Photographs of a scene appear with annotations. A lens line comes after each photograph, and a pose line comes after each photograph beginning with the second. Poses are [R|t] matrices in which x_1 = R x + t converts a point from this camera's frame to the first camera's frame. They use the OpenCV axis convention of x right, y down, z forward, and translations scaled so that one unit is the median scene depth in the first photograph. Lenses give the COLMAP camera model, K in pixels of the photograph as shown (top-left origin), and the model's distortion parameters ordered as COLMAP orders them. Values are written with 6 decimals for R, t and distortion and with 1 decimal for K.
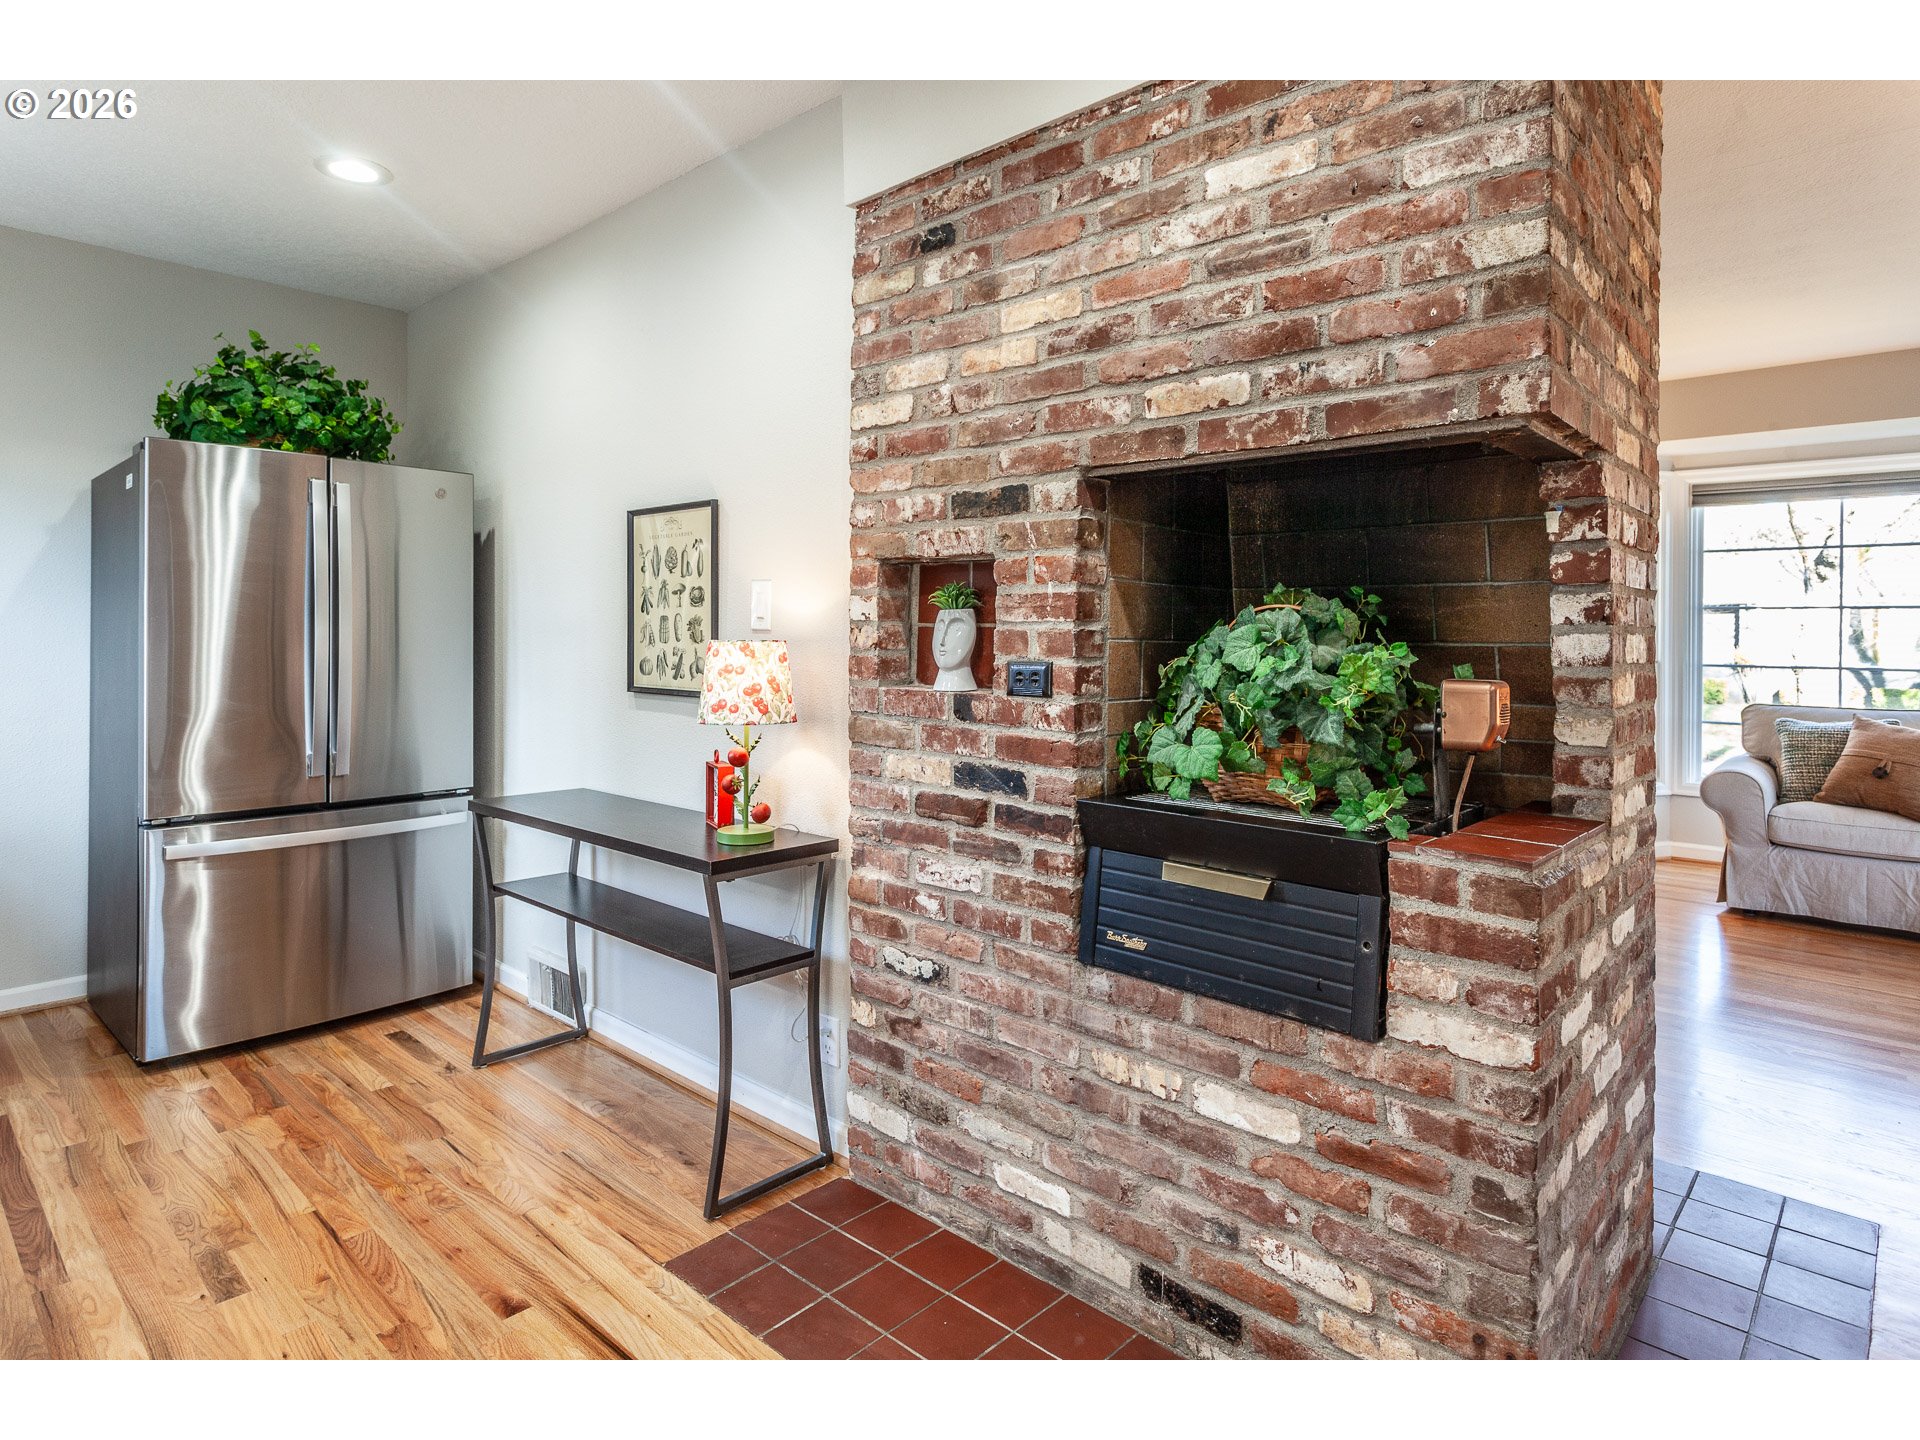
lens RADIAL K [[1060.1, 0, 957.9], [0, 1060.1, 656.7], [0, 0, 1]] dist [0.001358, 0.000066]
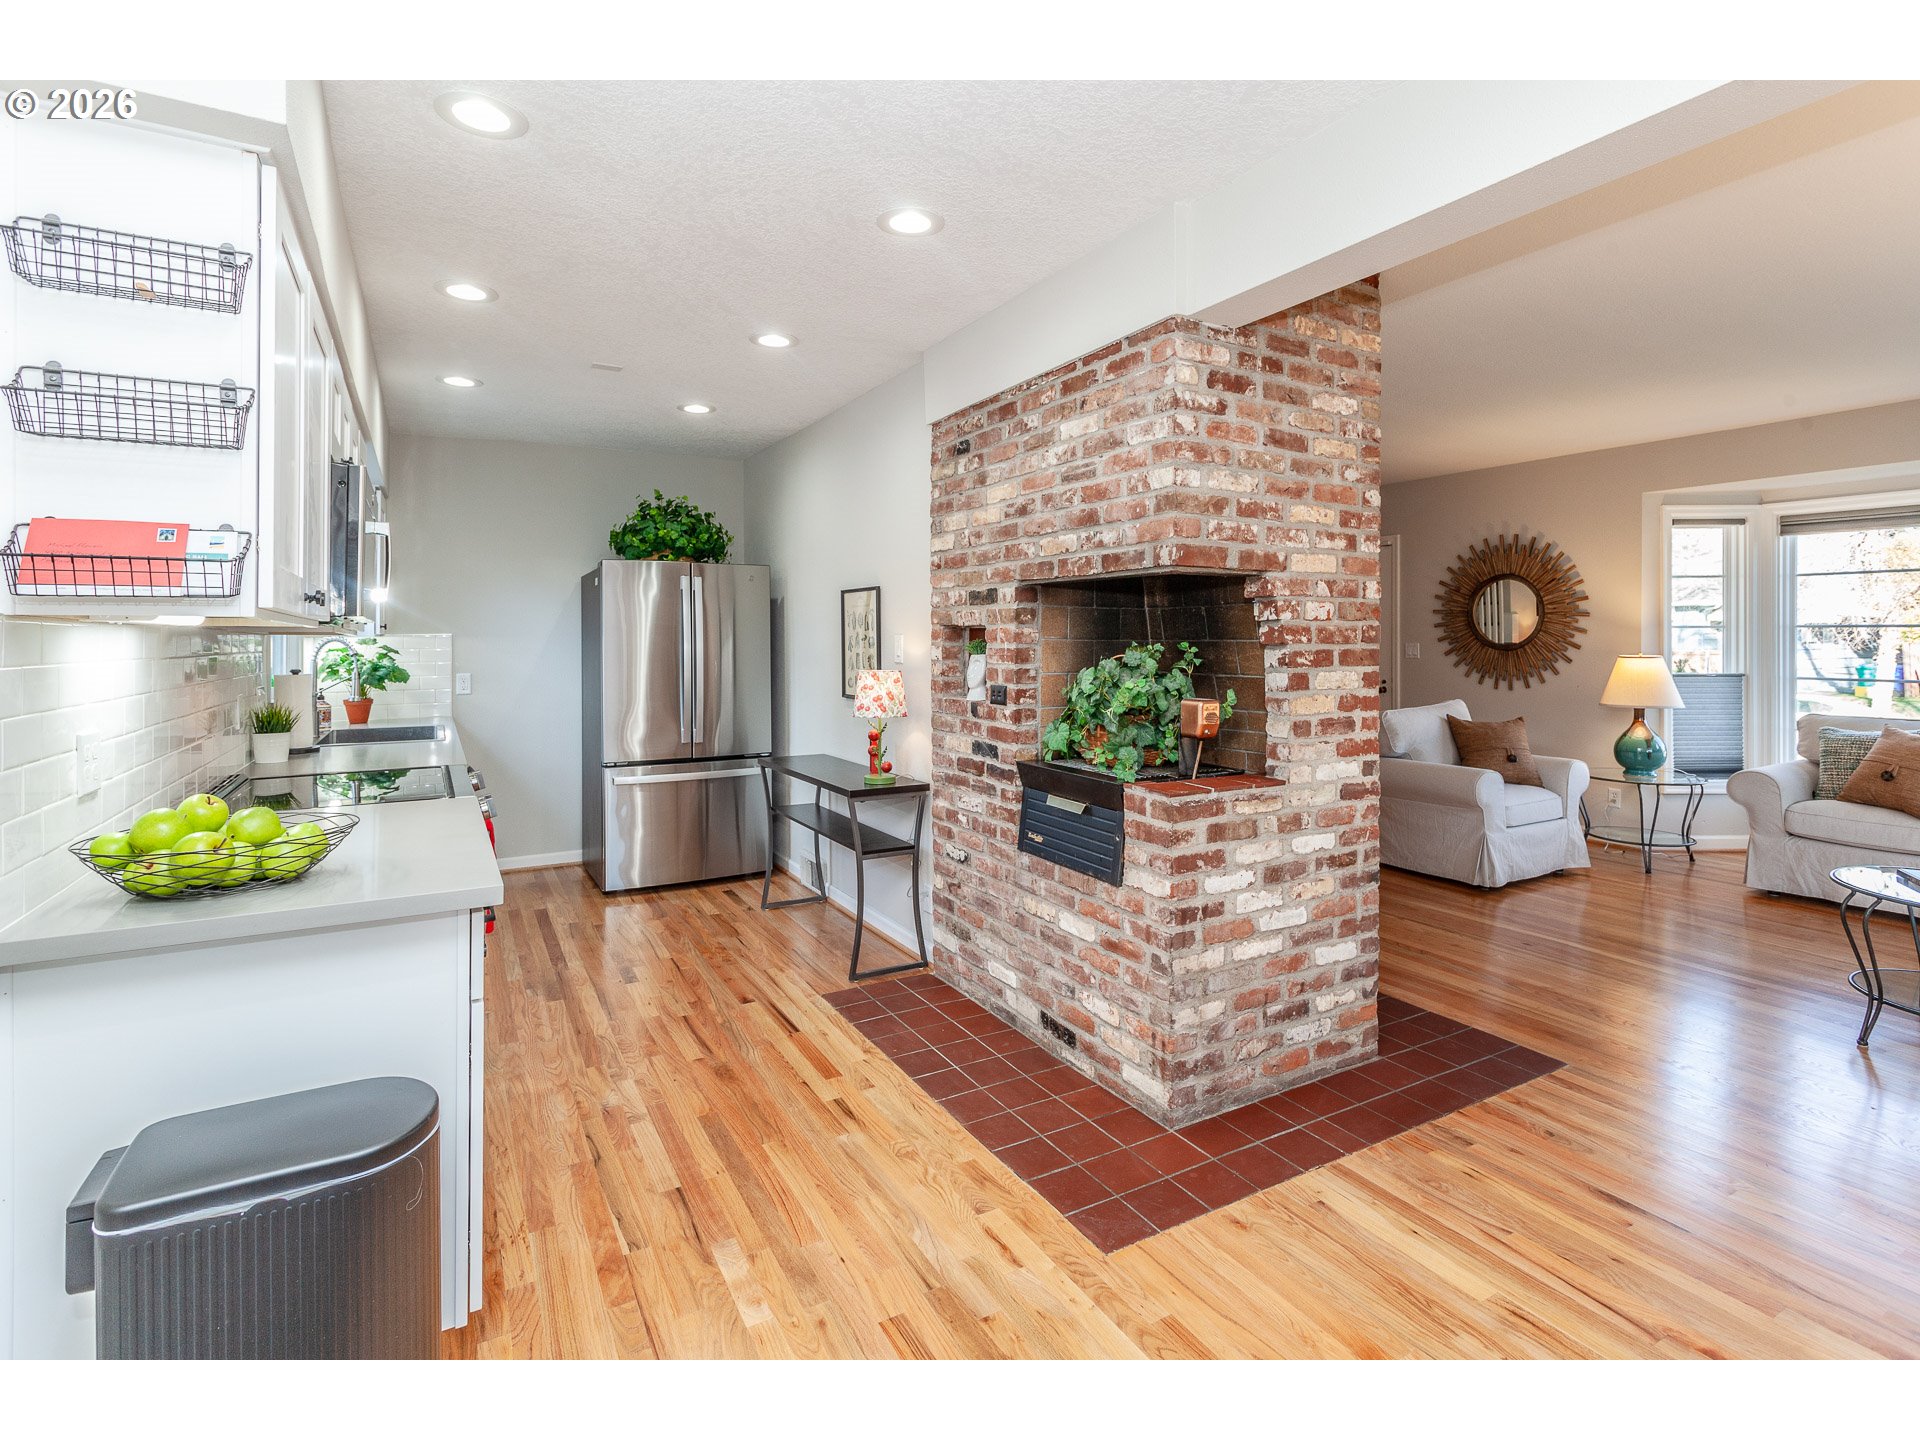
lens RADIAL K [[930.2, 0, 968.4], [0, 930.2, 677.5], [0, 0, 1]] dist [0.000474, 0.000713]
pose [[0.953027, 0.002864, -0.302871, 0.492995], [0.002976, 0.999819, 0.018818, -0.038368], [0.302870, -0.018835, 0.952846, -0.528553]]
